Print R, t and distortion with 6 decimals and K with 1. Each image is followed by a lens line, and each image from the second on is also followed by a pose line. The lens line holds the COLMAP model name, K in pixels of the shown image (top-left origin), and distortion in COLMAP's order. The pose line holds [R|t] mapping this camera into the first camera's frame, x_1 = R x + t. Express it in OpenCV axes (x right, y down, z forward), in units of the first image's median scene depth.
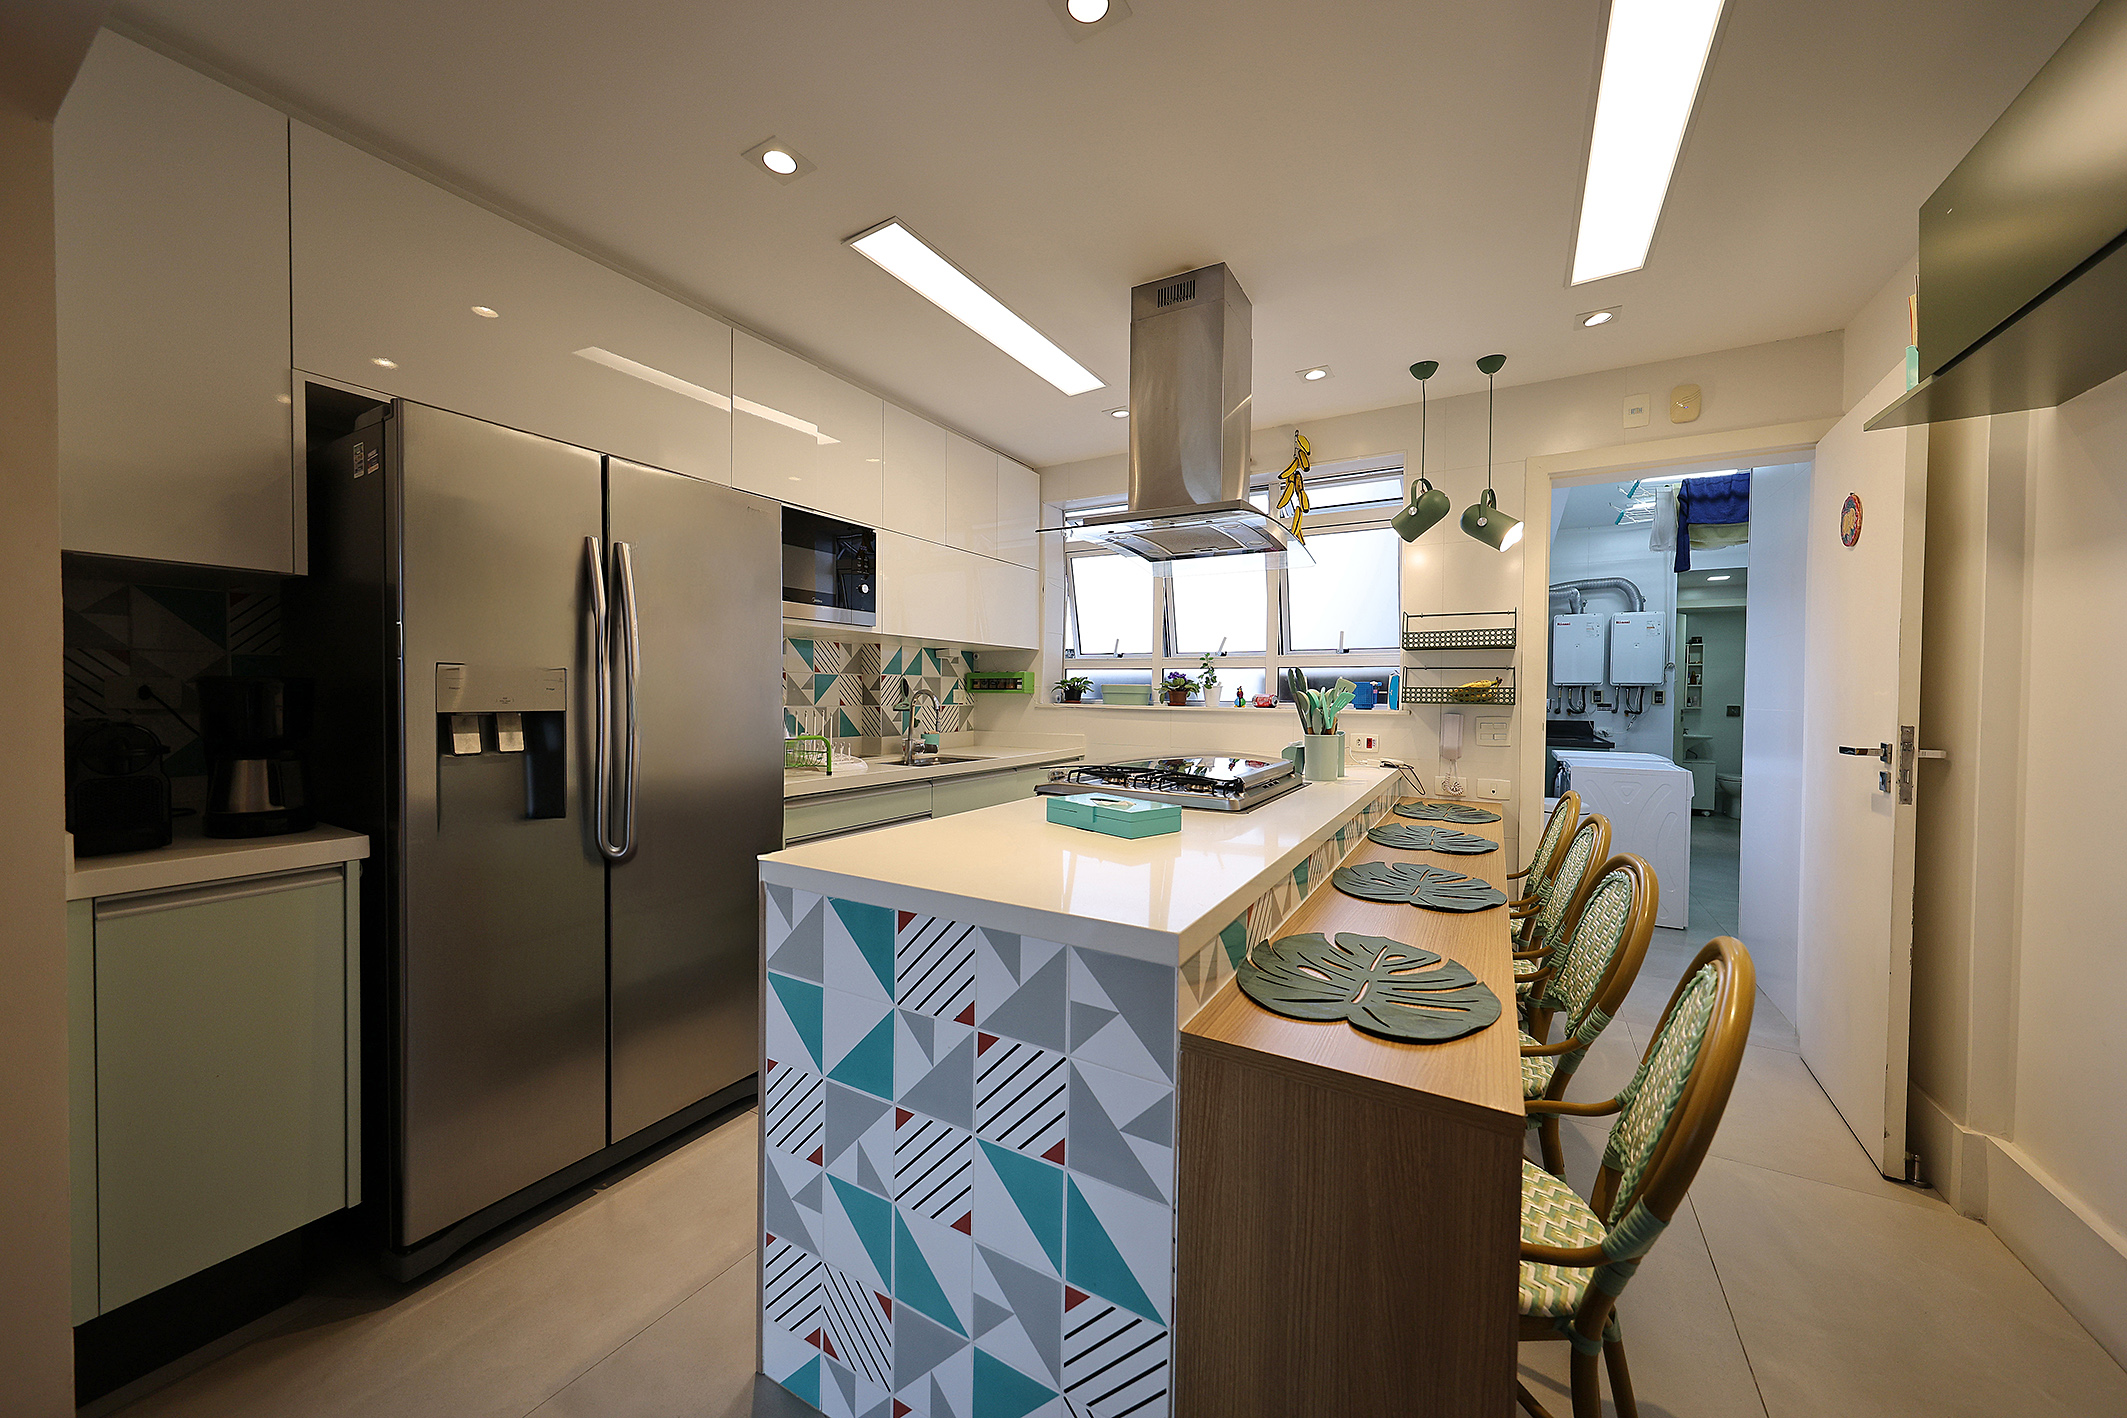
lens RADIAL K [[775.0, 0, 1050.9], [0, 775.0, 709.7], [0, 0, 1]] dist [-0.014826, 0.001108]
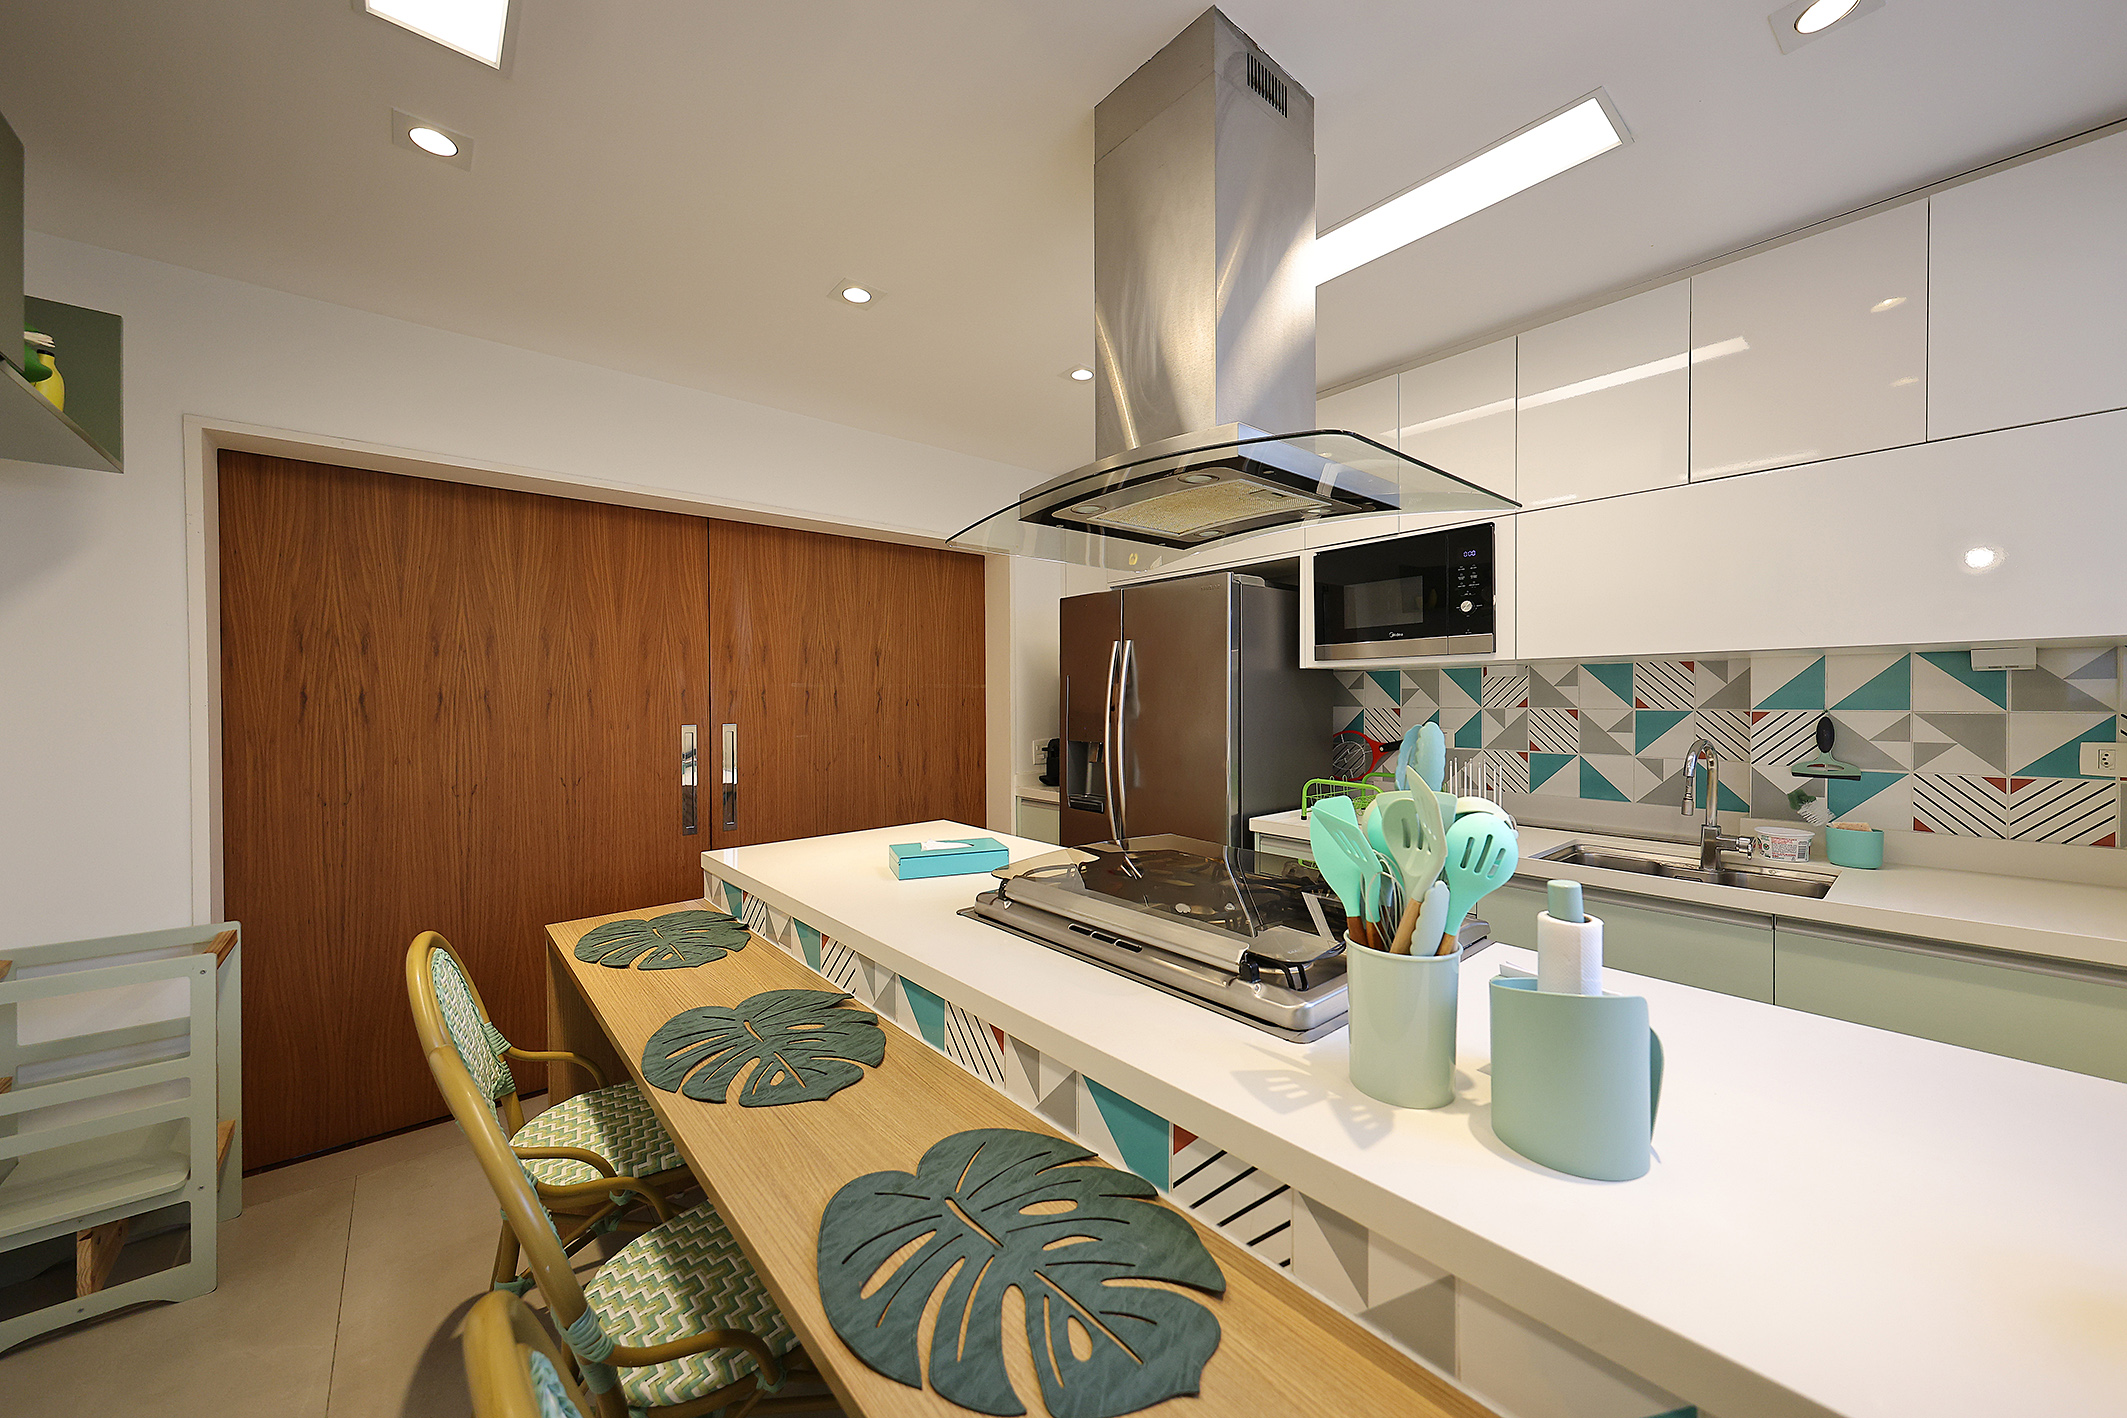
lens RADIAL K [[775.0, 0, 1064.4], [0, 775.0, 707.0], [0, 0, 1]] dist [-0.014826, 0.001108]
pose [[-0.330063, 0.004086, -0.943950, 0.498953], [-0.013075, 0.999875, 0.008900, -0.046983], [0.943868, 0.015279, -0.329969, 0.713800]]
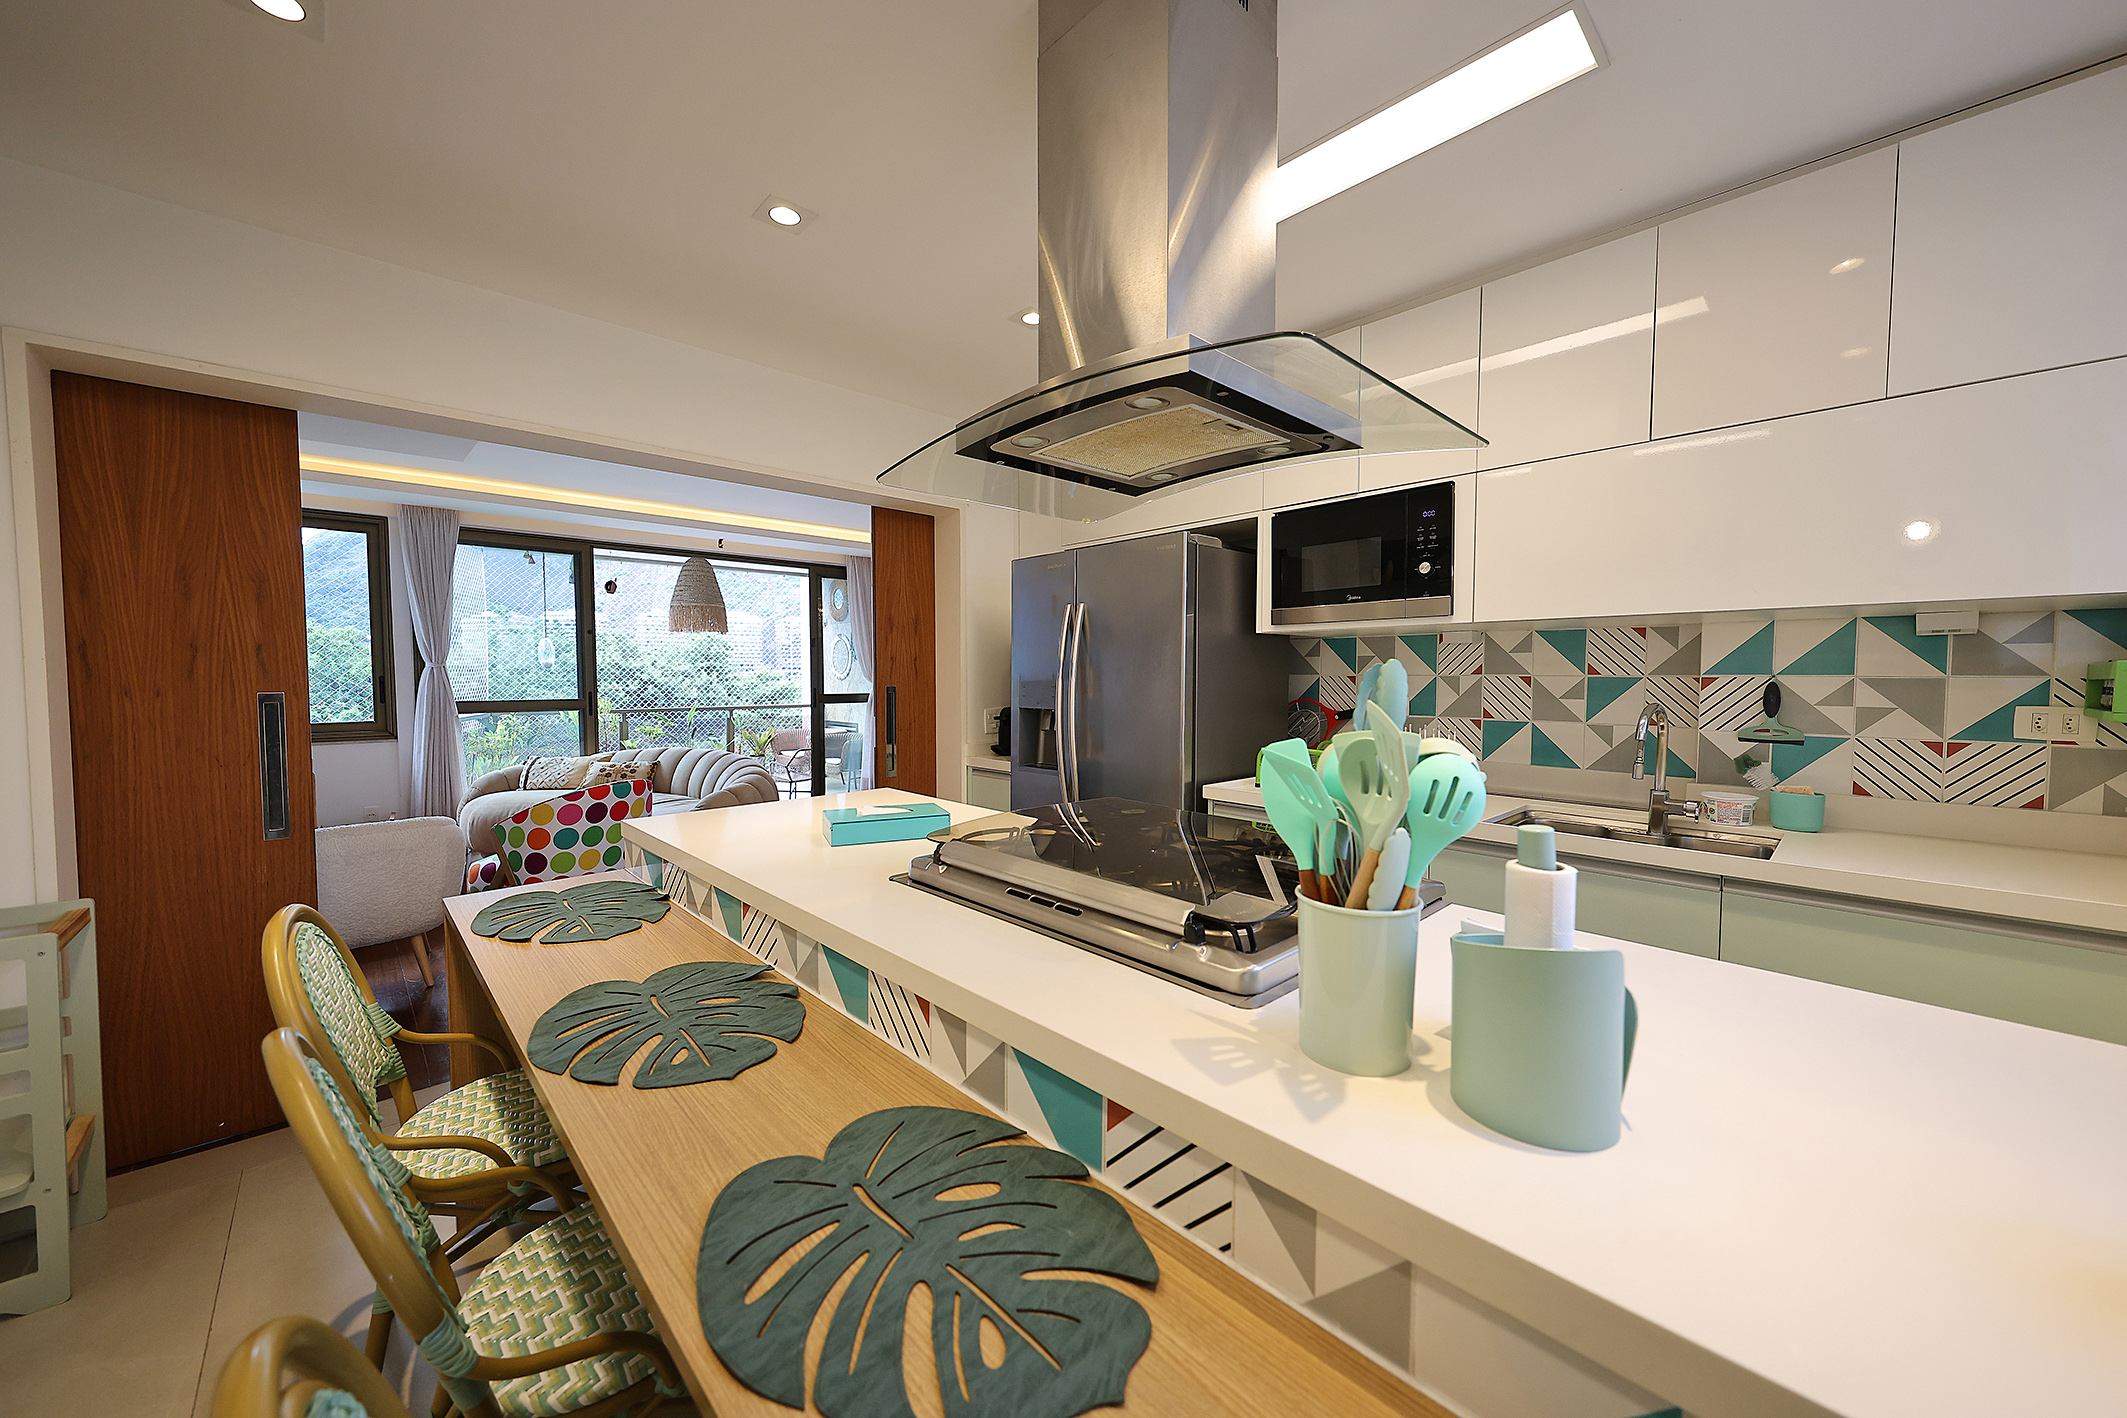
lens RADIAL K [[775.0, 0, 1067.1], [0, 775.0, 711.5], [0, 0, 1]] dist [-0.014826, 0.001108]
pose [[-0.279066, 0.035111, -0.959630, 0.471920], [-0.018763, 0.998941, 0.042006, -0.034400], [0.960089, 0.029728, -0.278112, 0.715020]]
